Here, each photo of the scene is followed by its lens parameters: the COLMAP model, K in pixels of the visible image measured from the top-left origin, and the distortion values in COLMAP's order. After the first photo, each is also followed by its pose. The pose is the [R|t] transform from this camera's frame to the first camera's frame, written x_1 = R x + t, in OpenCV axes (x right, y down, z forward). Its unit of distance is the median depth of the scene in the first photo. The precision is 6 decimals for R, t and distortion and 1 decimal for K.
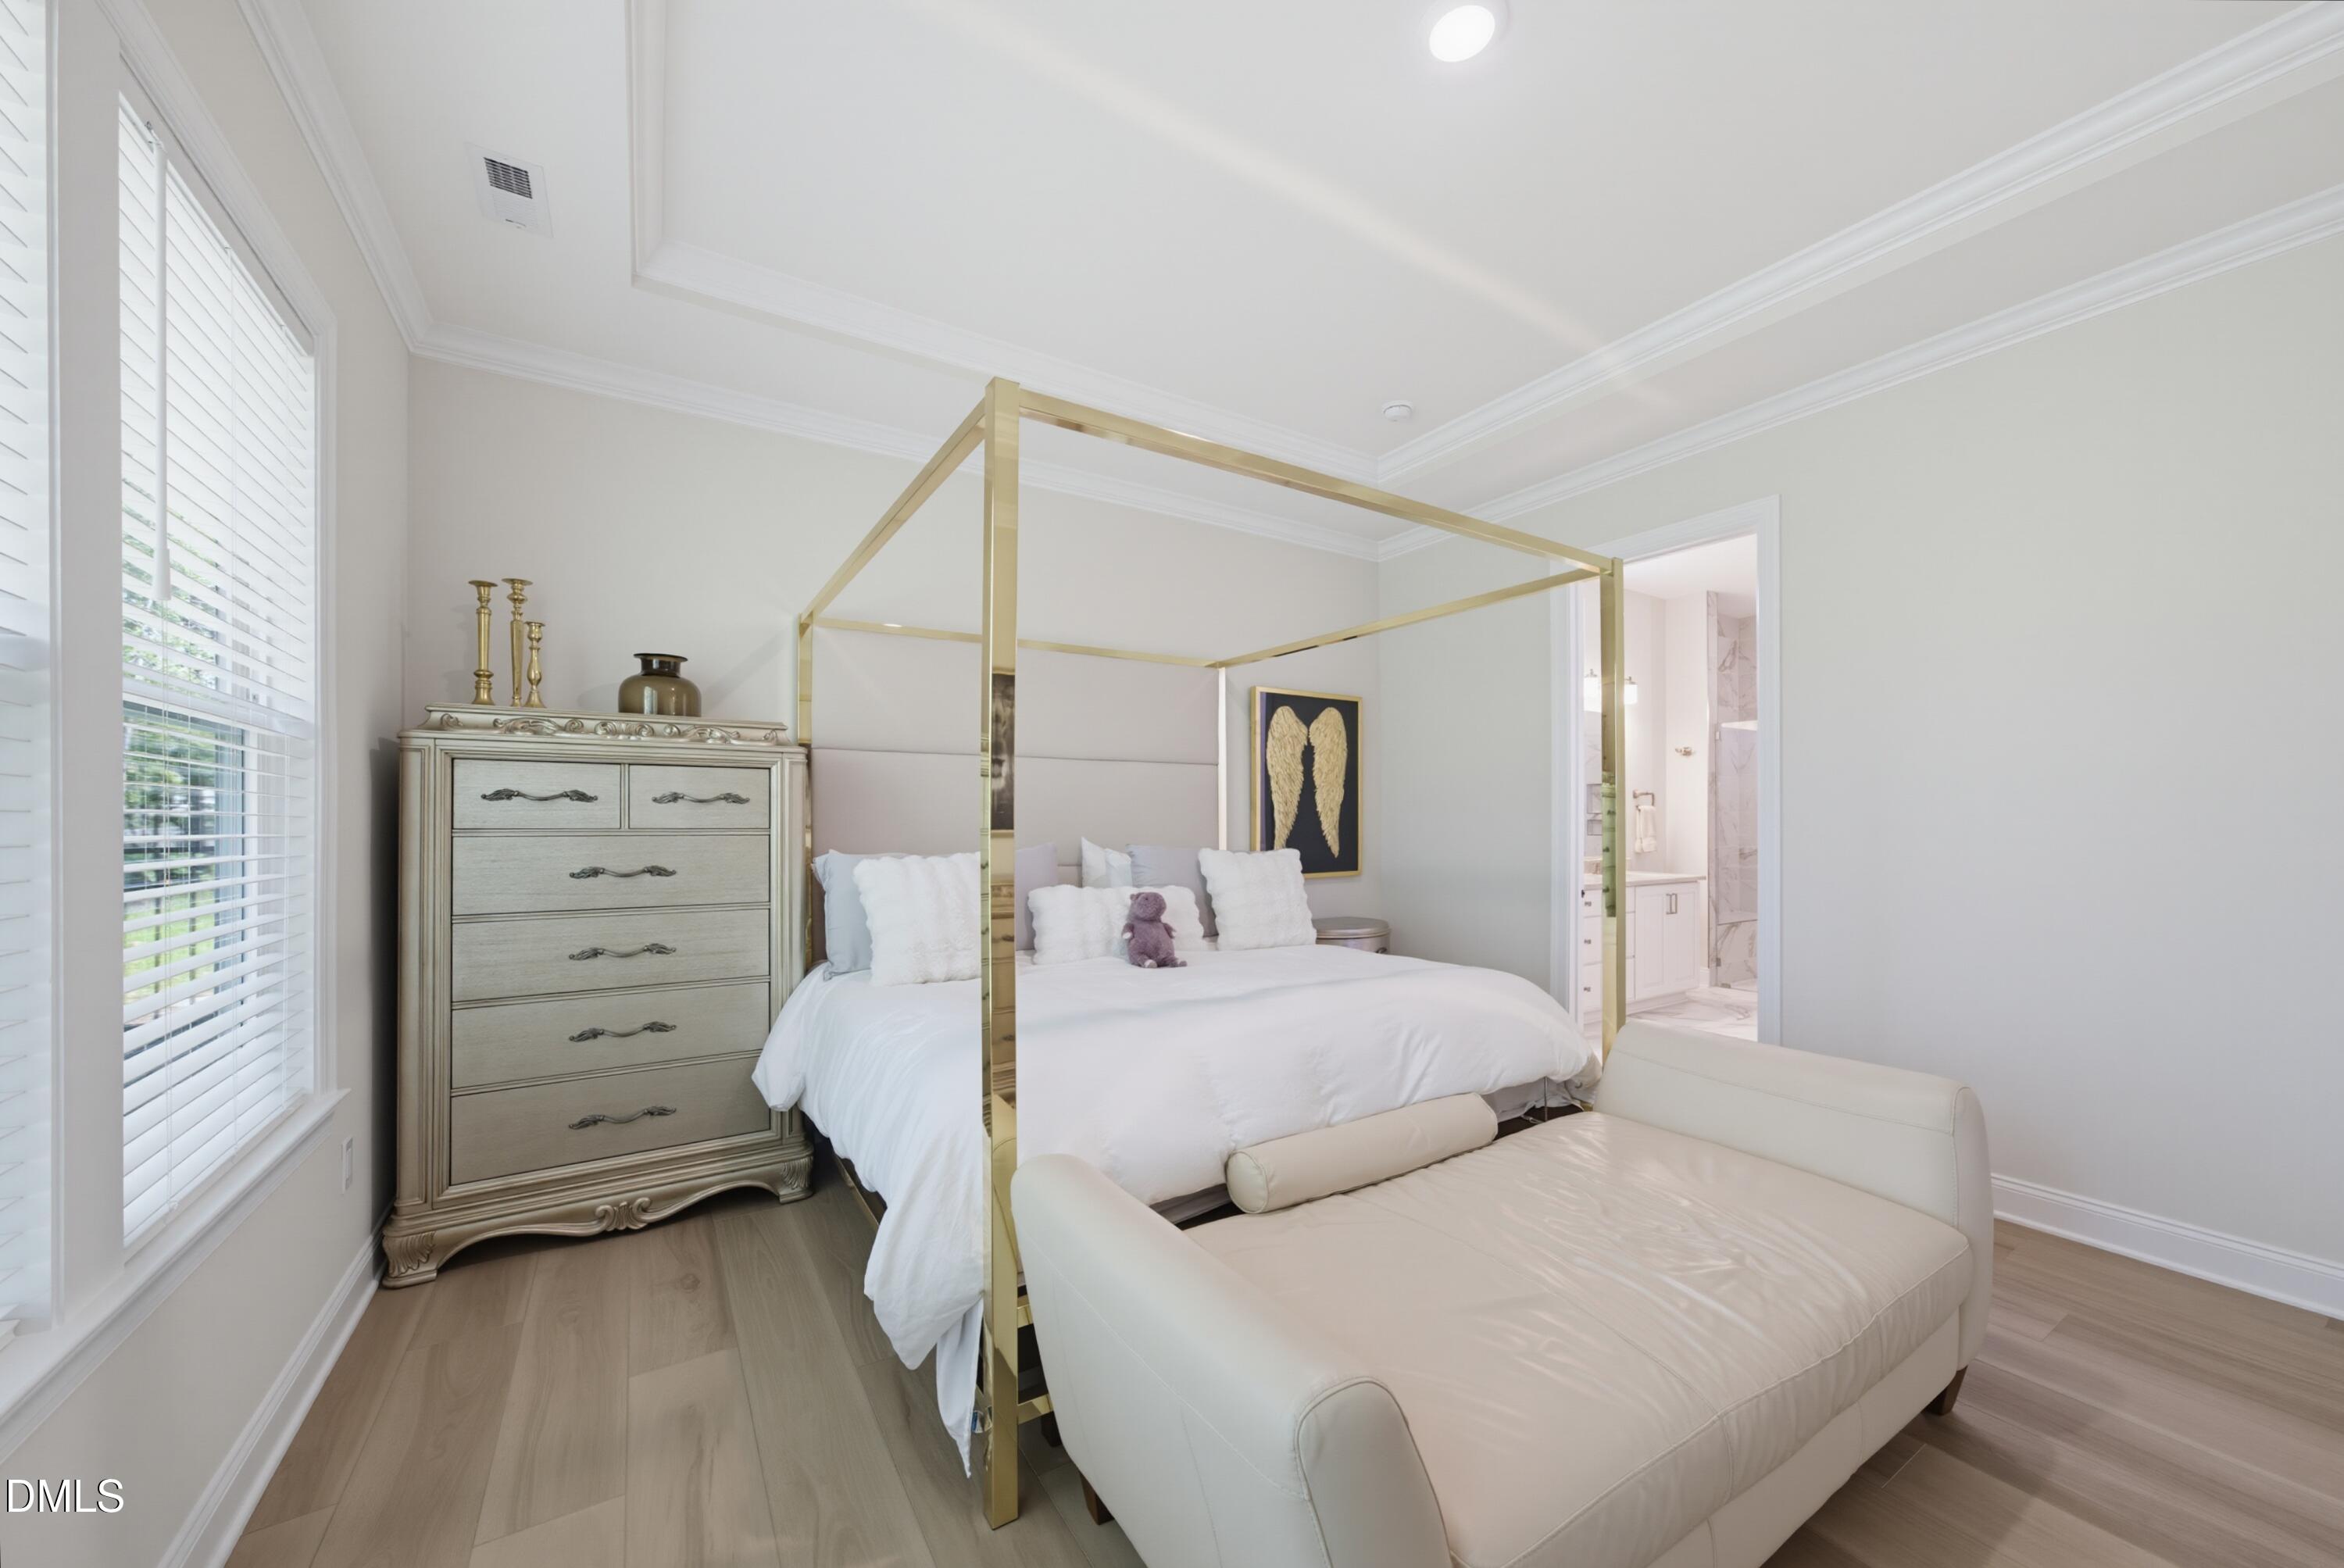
lens RADIAL K [[873.4, 0, 1199.3], [0, 873.4, 794.7], [0, 0, 1]] dist [-0.029897, 0.000131]
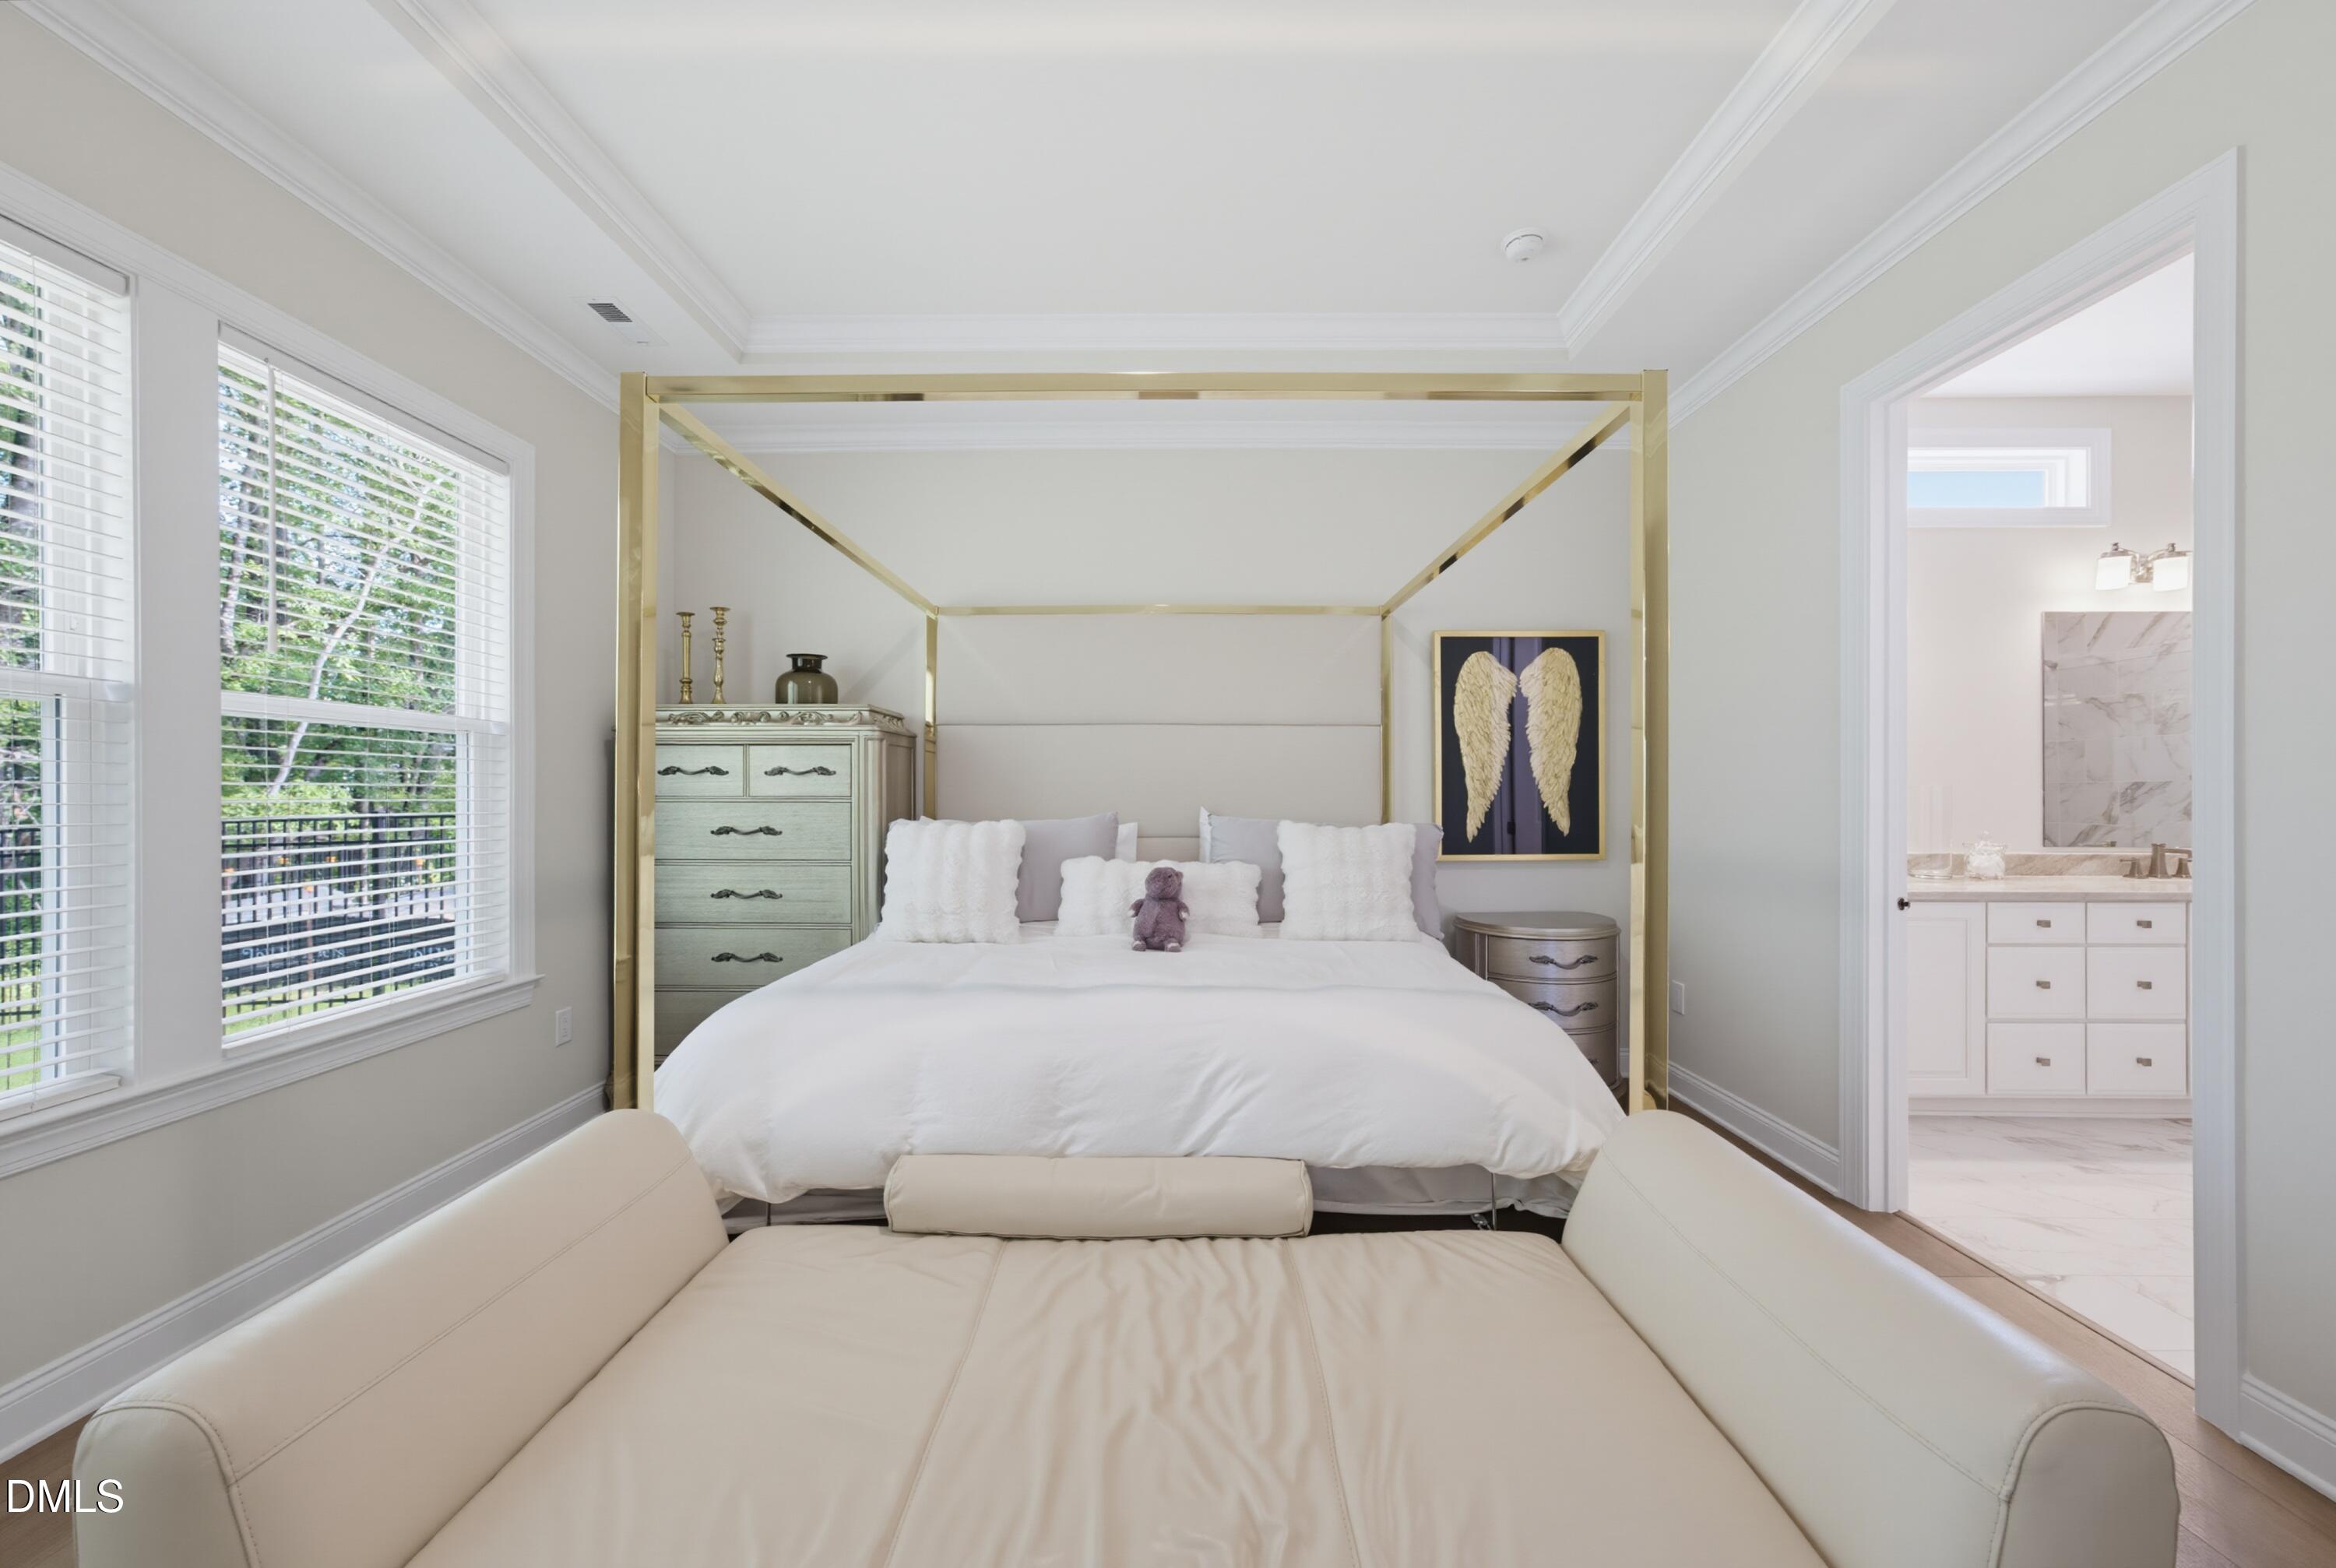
lens RADIAL K [[855.3, 0, 1168.0], [0, 855.3, 784.0], [0, 0, 1]] dist [-0.012699, 0.000227]
pose [[0.836326, -0.002741, -0.548225, 0.461563], [0.015721, 0.999696, 0.018984, 0.006364], [0.548006, -0.024495, 0.836115, 0.254861]]
